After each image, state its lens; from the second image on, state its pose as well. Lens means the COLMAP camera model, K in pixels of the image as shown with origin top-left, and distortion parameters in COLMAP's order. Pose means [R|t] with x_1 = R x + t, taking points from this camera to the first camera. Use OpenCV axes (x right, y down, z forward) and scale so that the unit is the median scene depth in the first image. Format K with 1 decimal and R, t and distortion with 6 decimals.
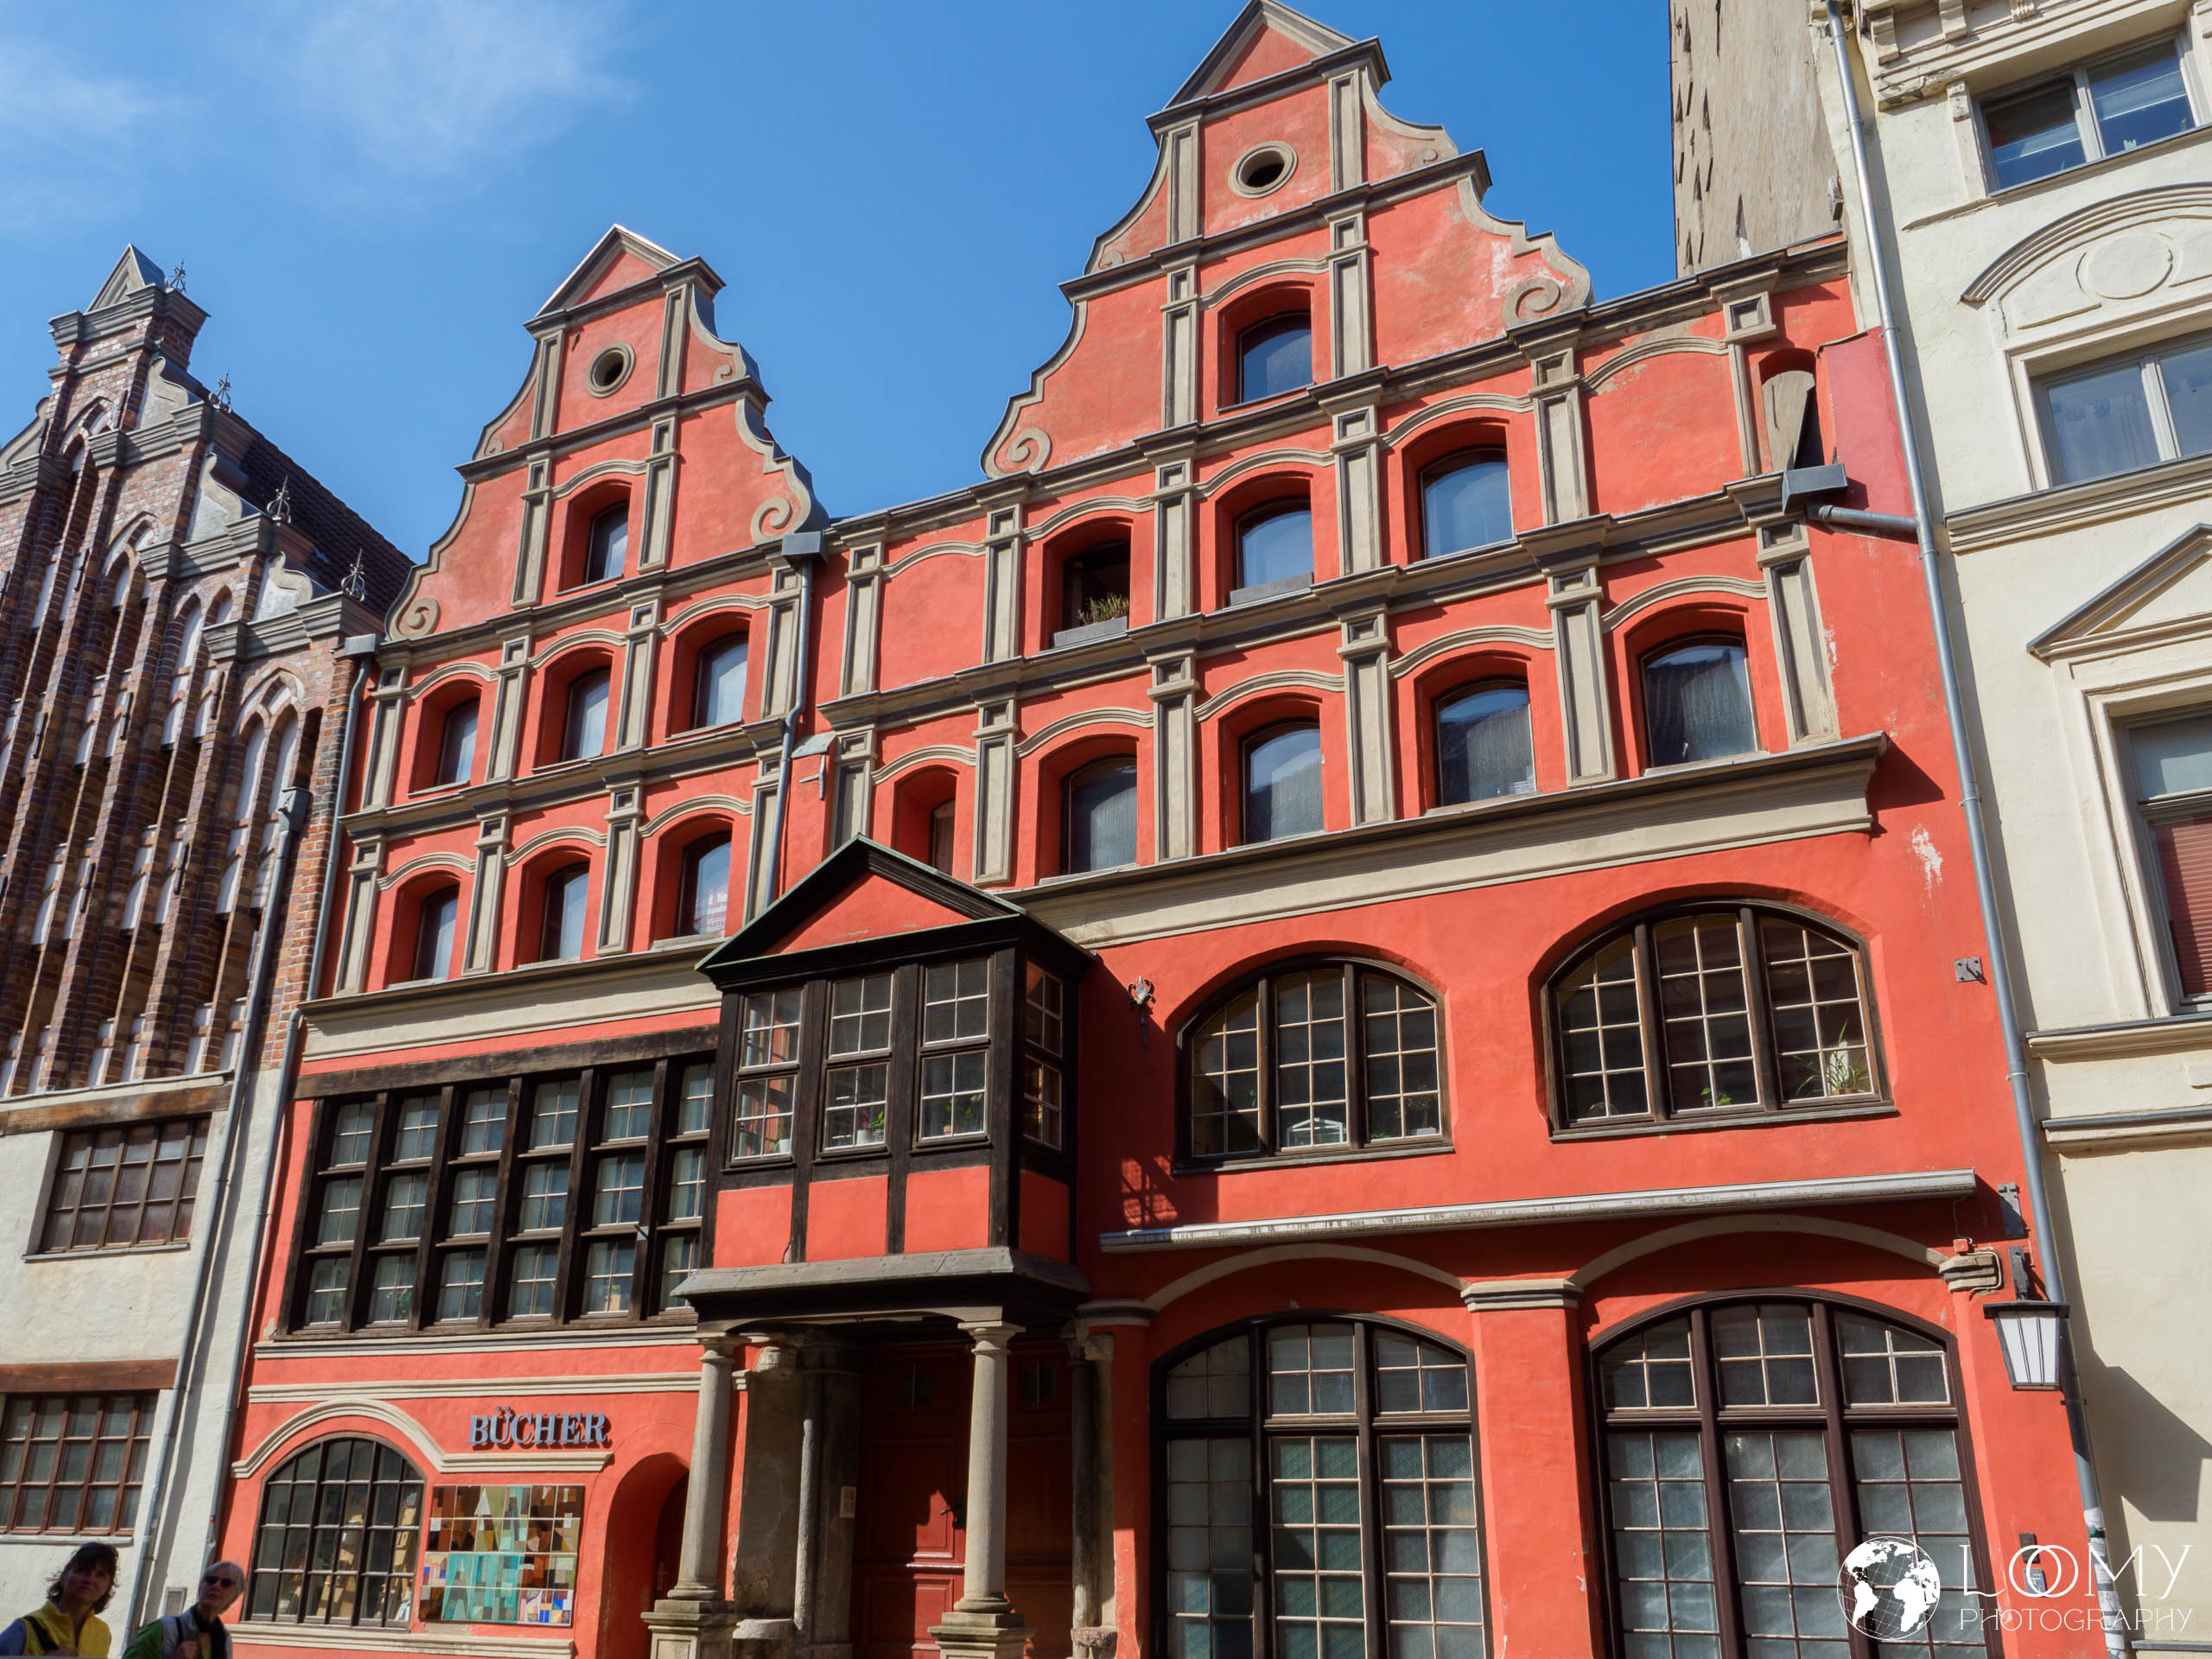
lens RADIAL K [[1521.7, 0, 1108.3], [0, 1521.7, 827.6], [0, 0, 1]] dist [0.001788, -0.000002]
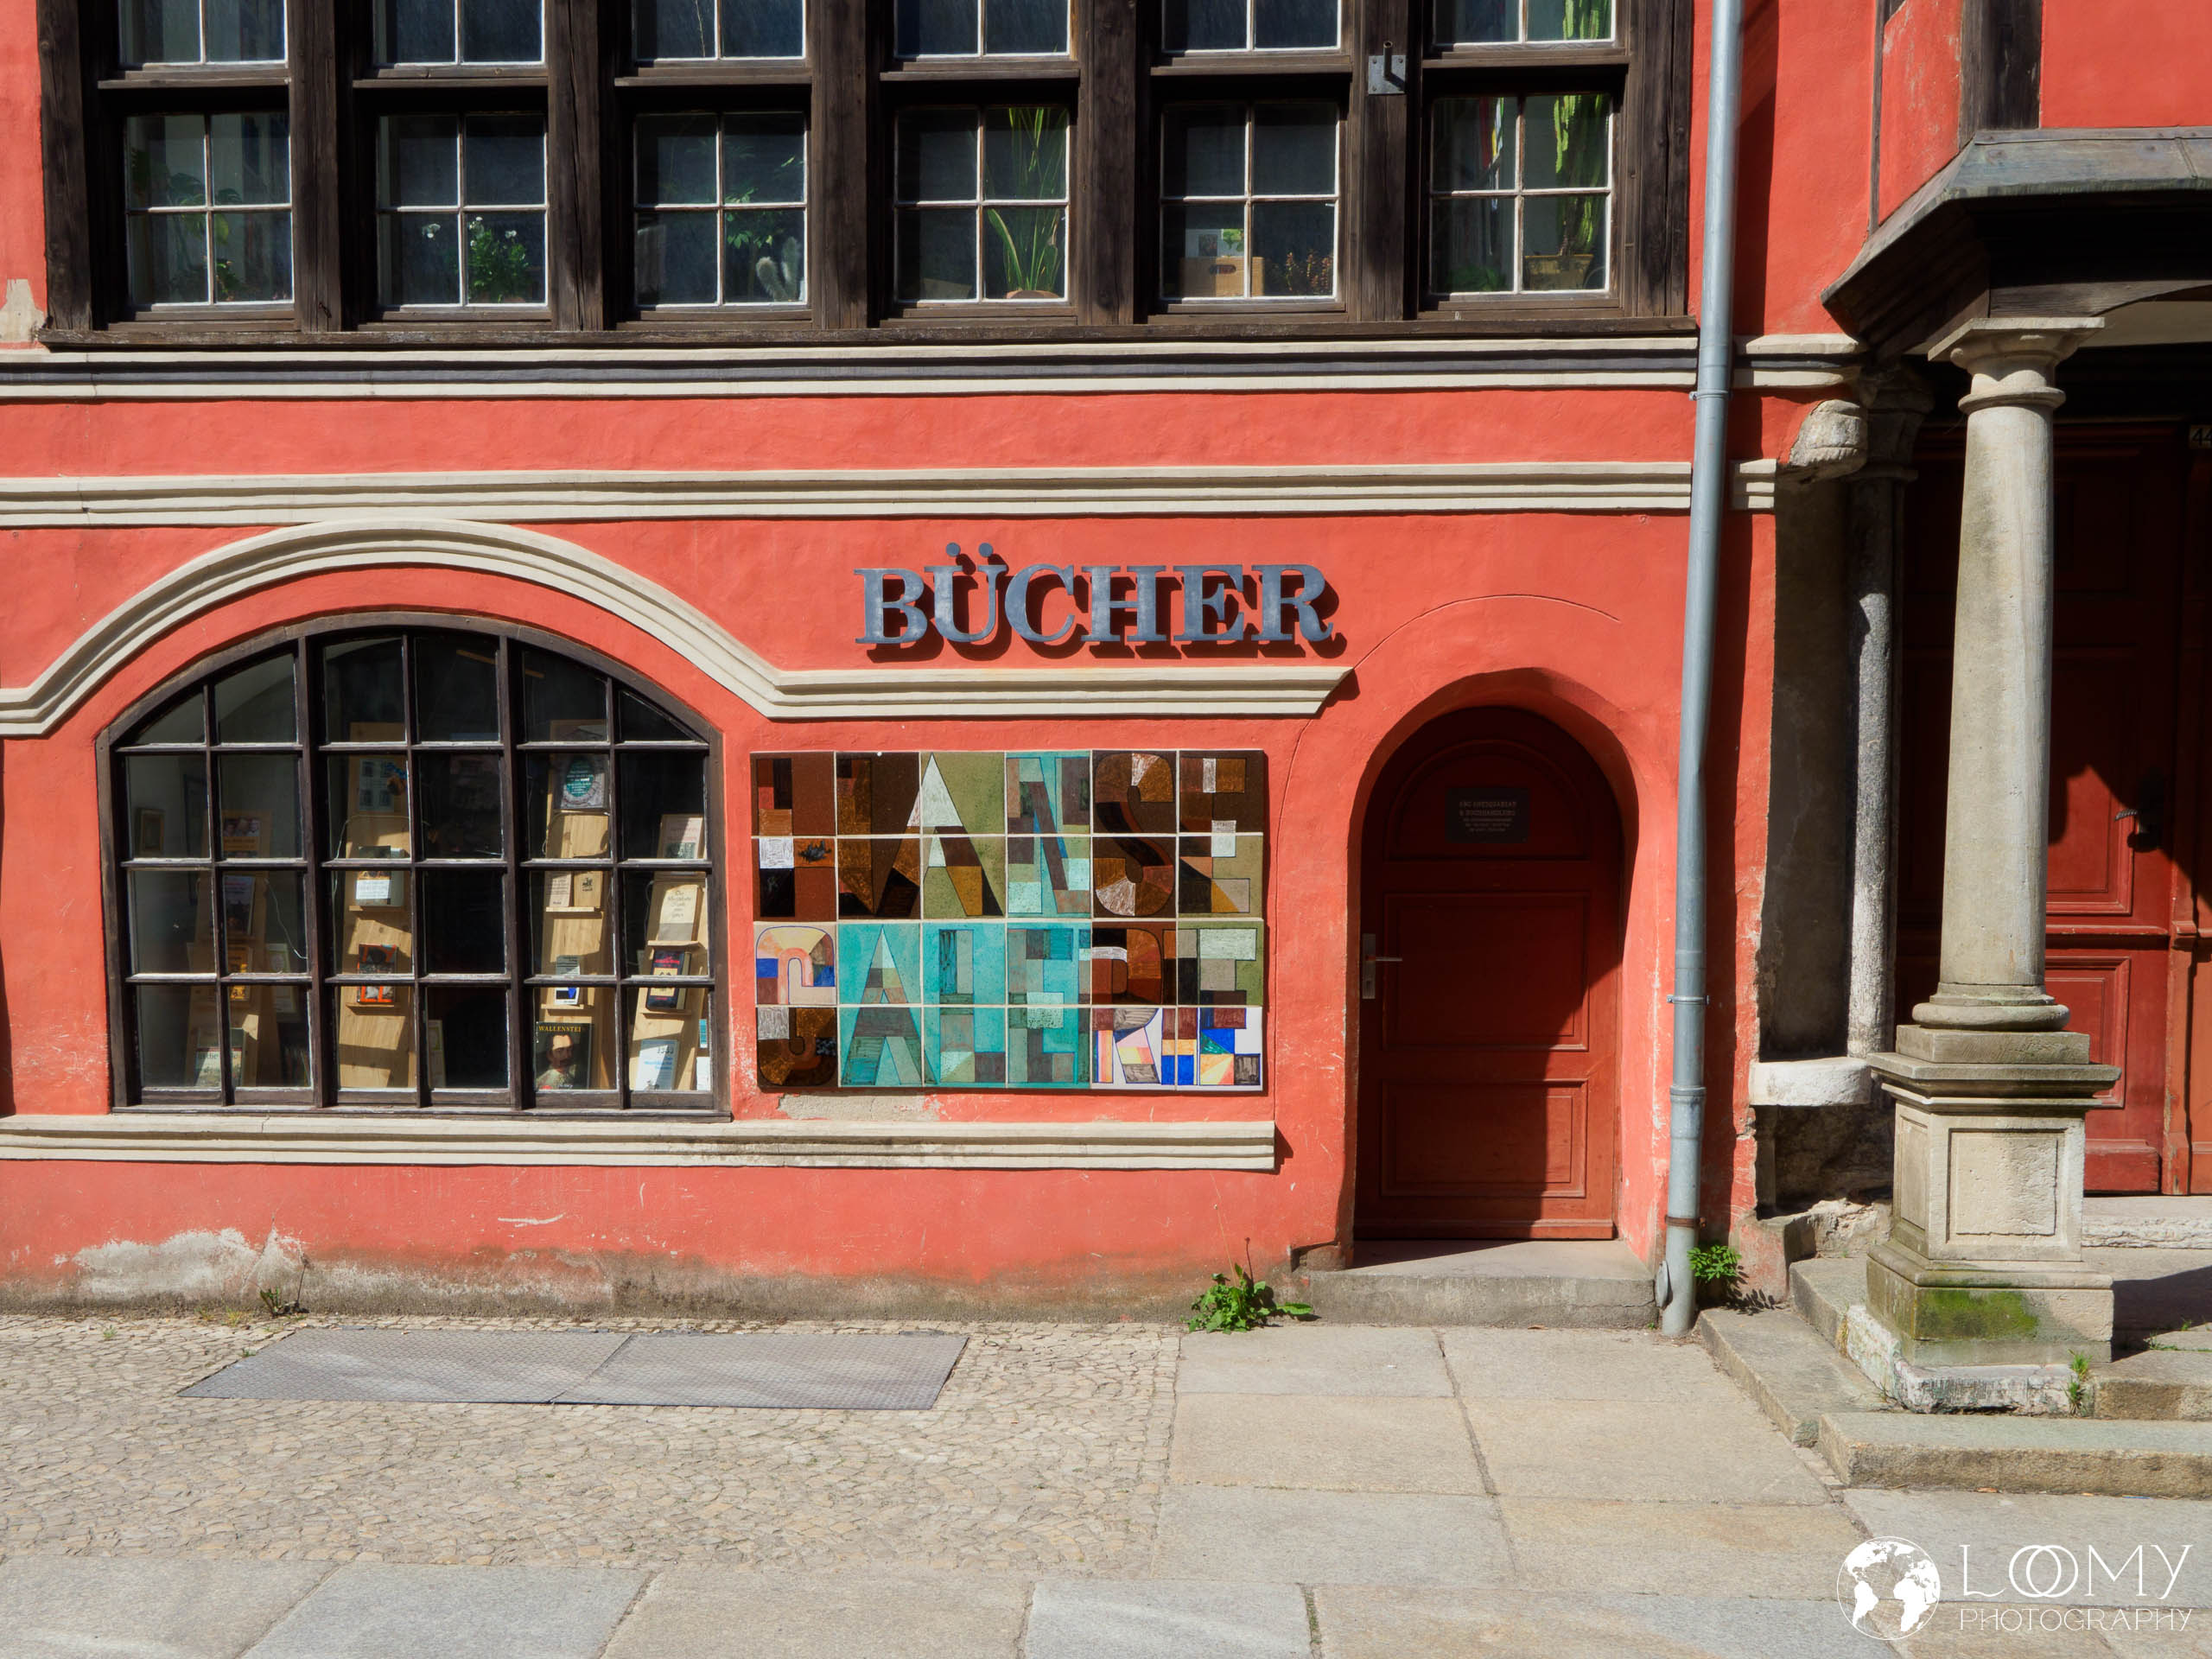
lens RADIAL K [[2368.2, 0, 1105.5], [0, 2368.2, 835.6], [0, 0, 1]] dist [0.001059, 0.000000]
pose [[0.945529, -0.004841, 0.325501, -0.559120], [-0.126500, 0.915846, 0.381083, 0.236118], [-0.299954, -0.401501, 0.865346, 0.505164]]
